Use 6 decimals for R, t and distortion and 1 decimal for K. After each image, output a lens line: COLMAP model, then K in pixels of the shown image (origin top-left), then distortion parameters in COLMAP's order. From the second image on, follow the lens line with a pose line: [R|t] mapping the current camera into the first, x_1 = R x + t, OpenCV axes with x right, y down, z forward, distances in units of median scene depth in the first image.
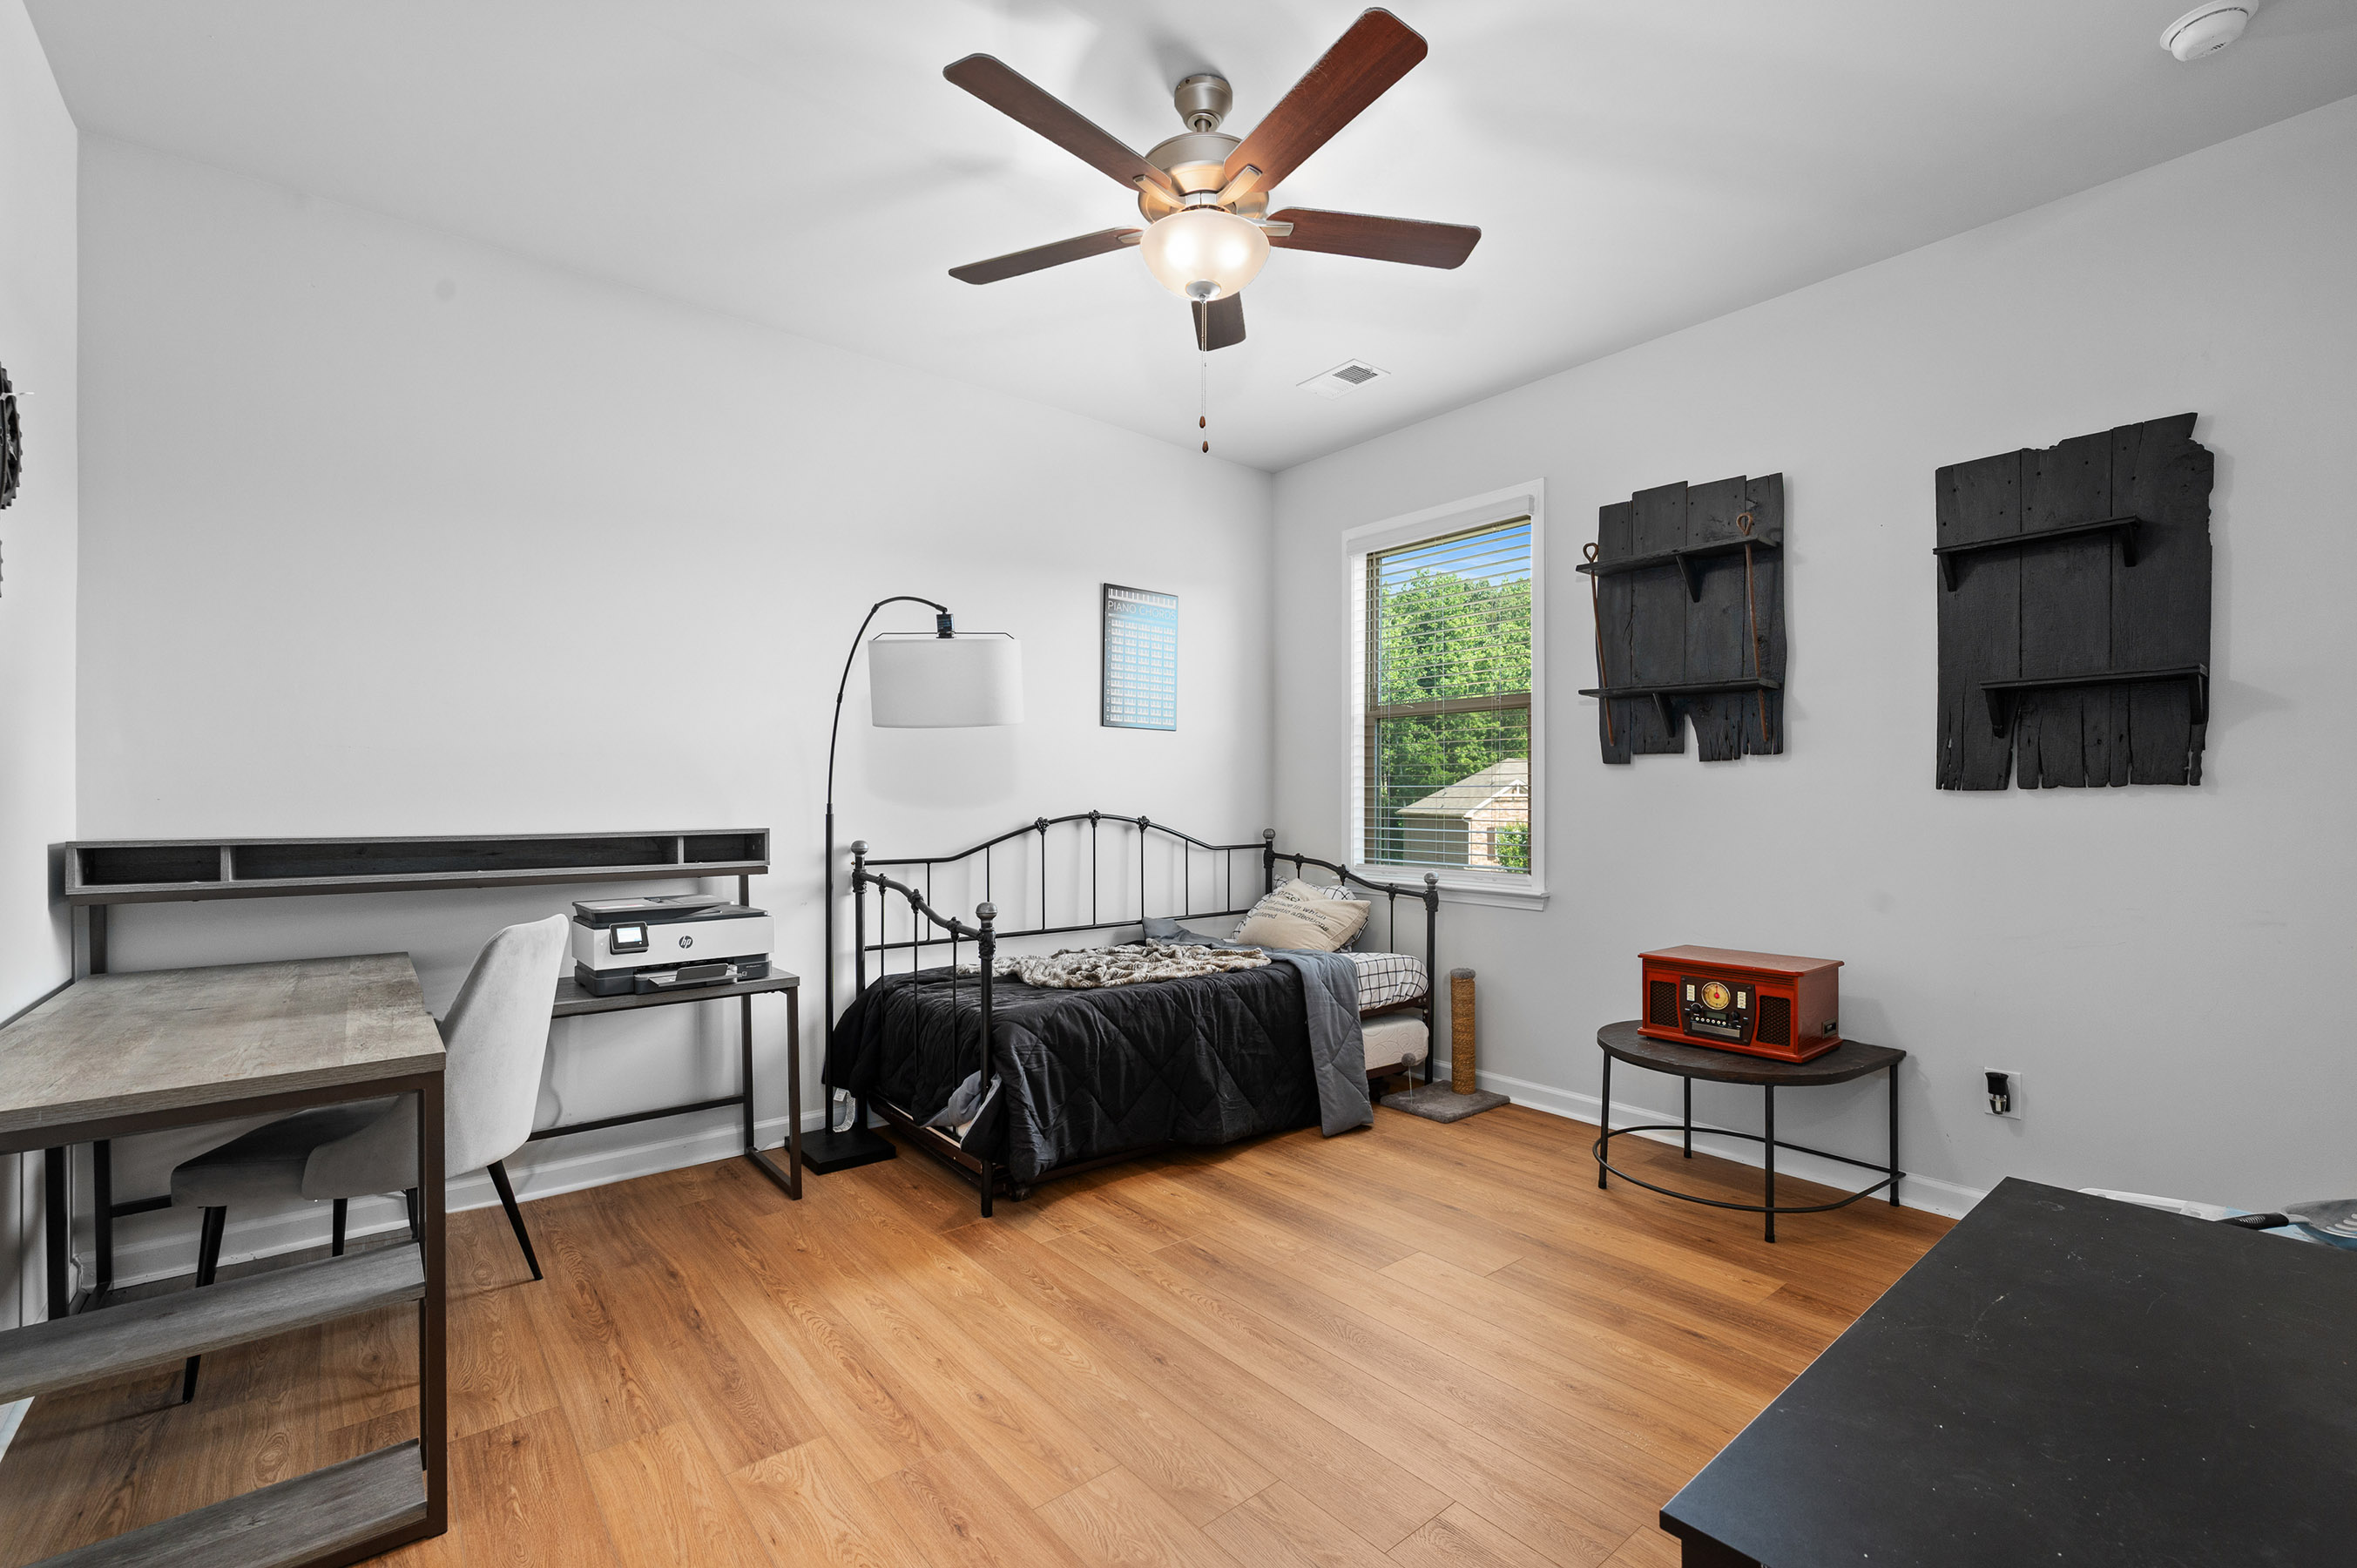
lens RADIAL K [[1017.4, 0, 1217.2], [0, 1017.4, 805.3], [0, 0, 1]] dist [0.001164, 0.000436]
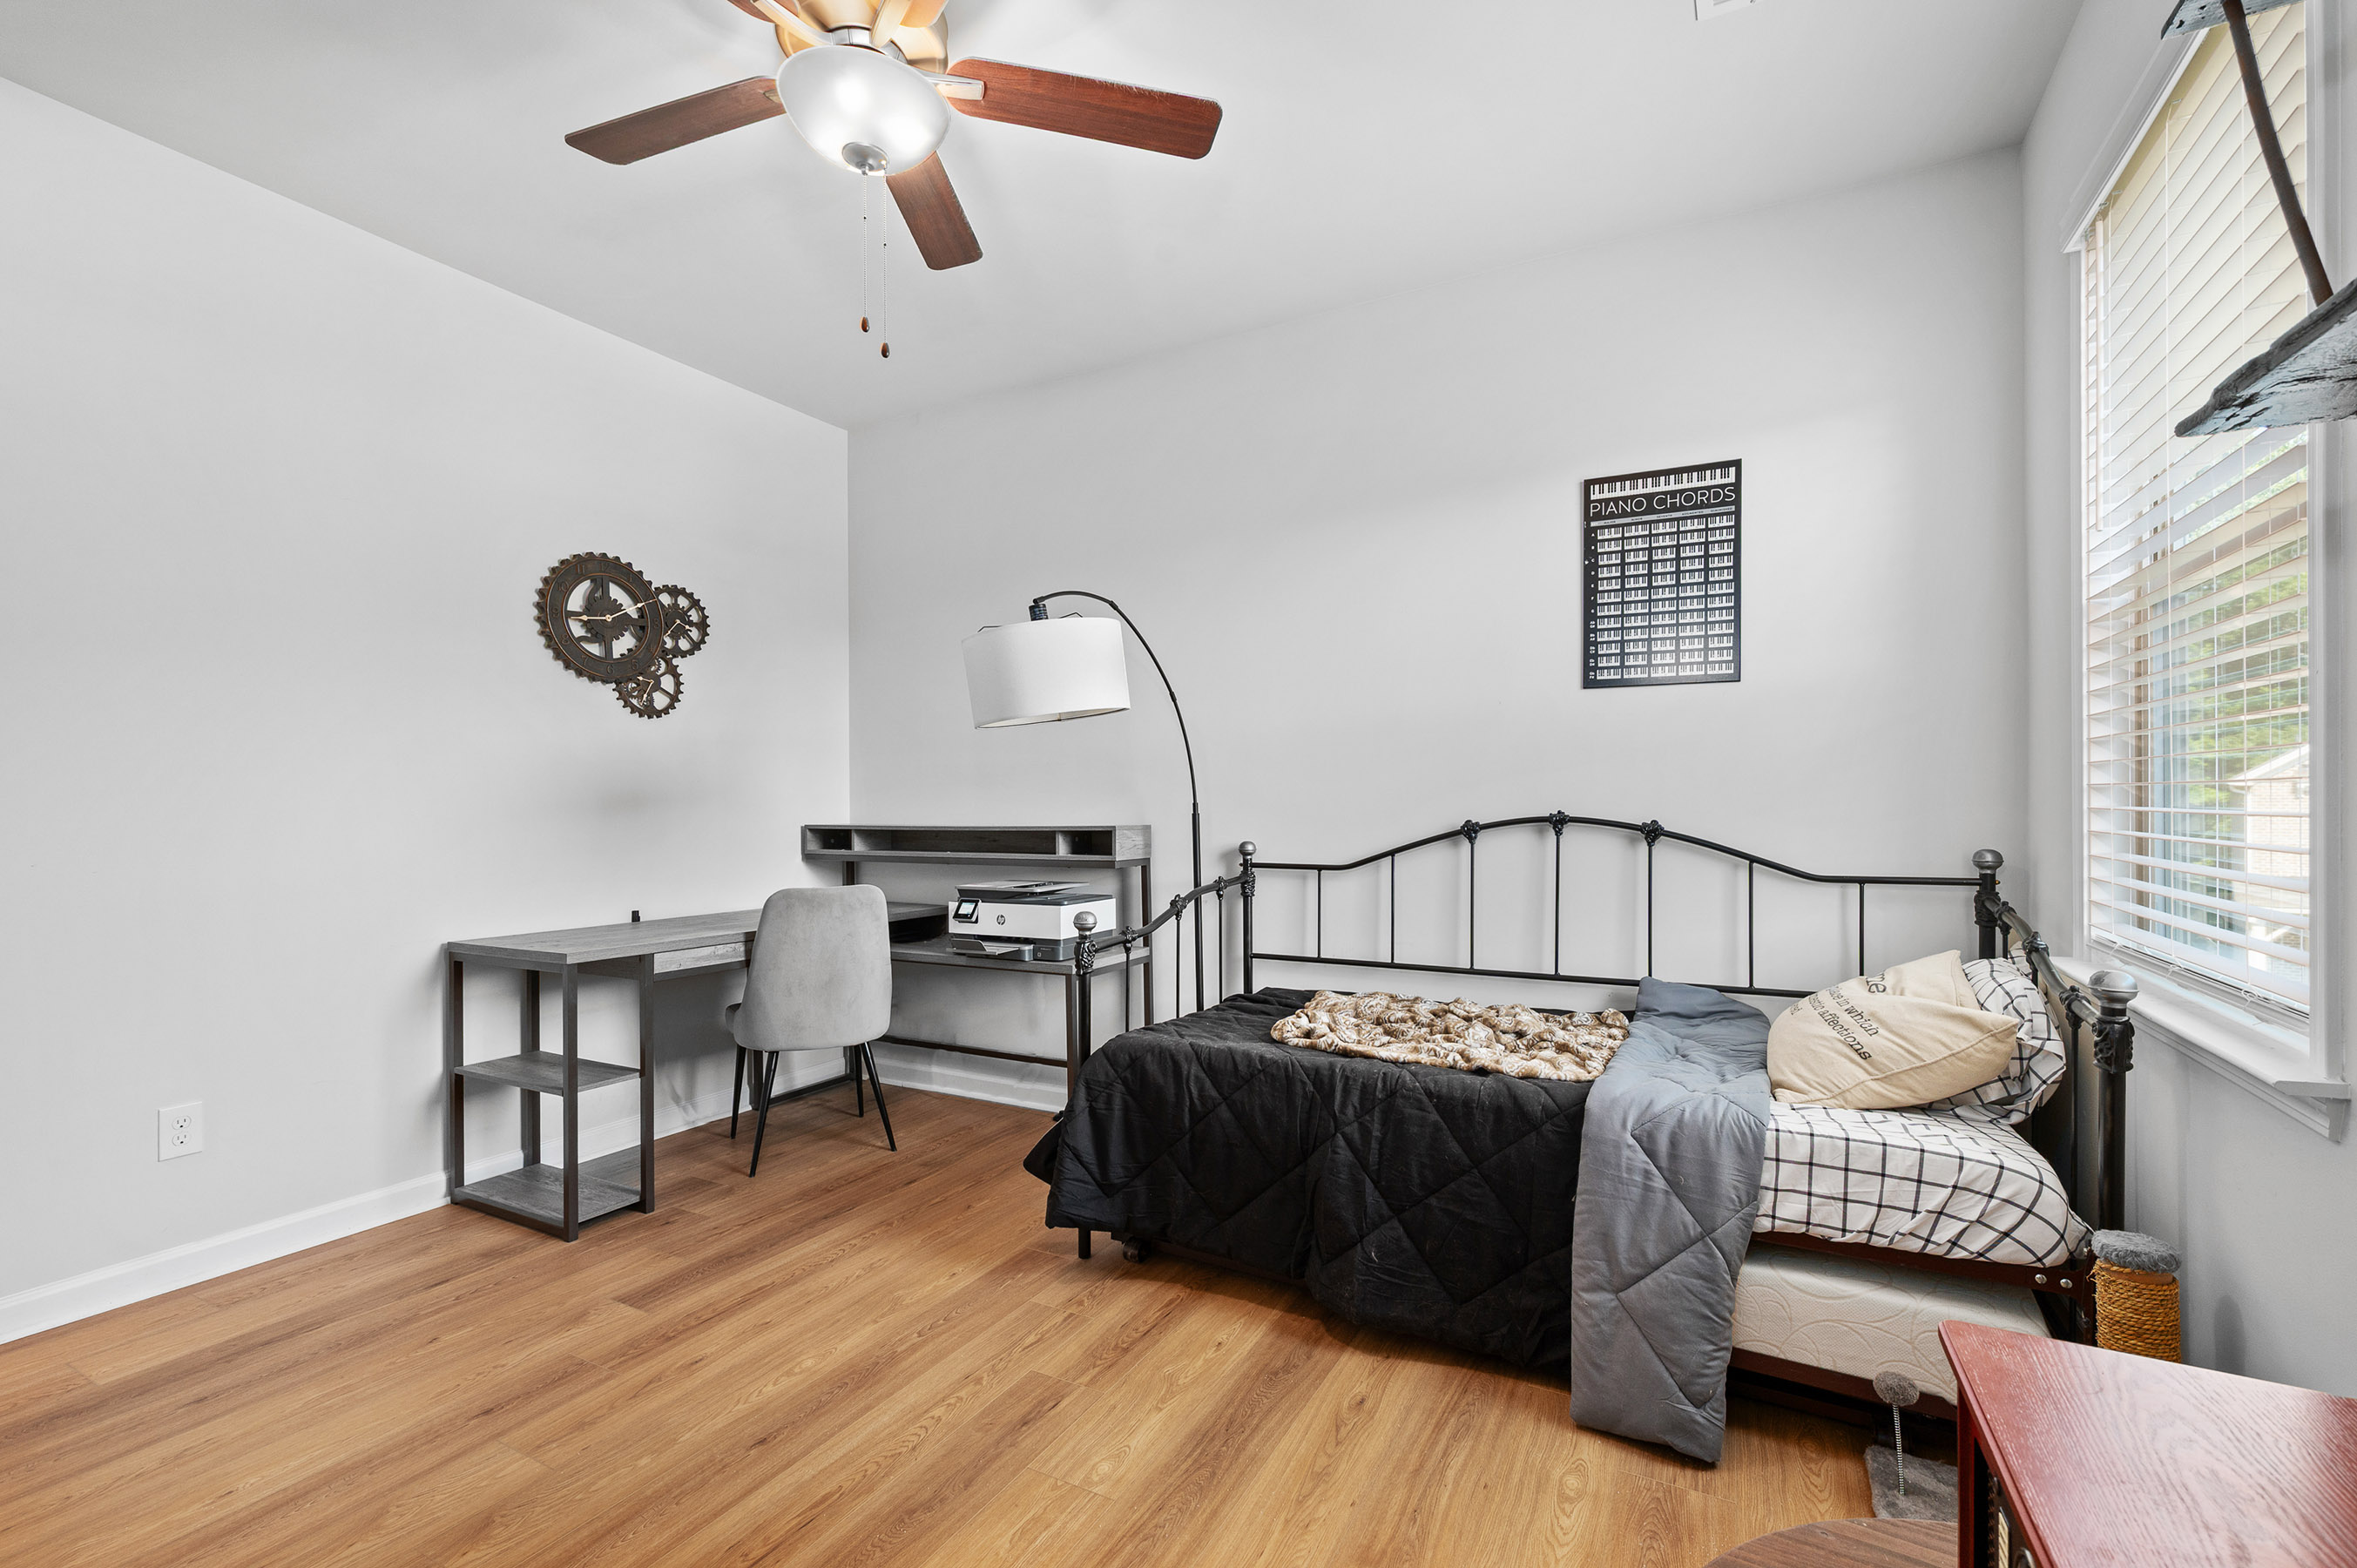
lens RADIAL K [[1017.4, 0, 1184.6], [0, 1017.4, 803.2], [0, 0, 1]] dist [0.001164, 0.000436]
pose [[0.362164, -0.003642, -0.932107, 0.520596], [0.000664, 0.999993, -0.003649, 0.002053], [0.932114, 0.000702, 0.362164, 0.601253]]
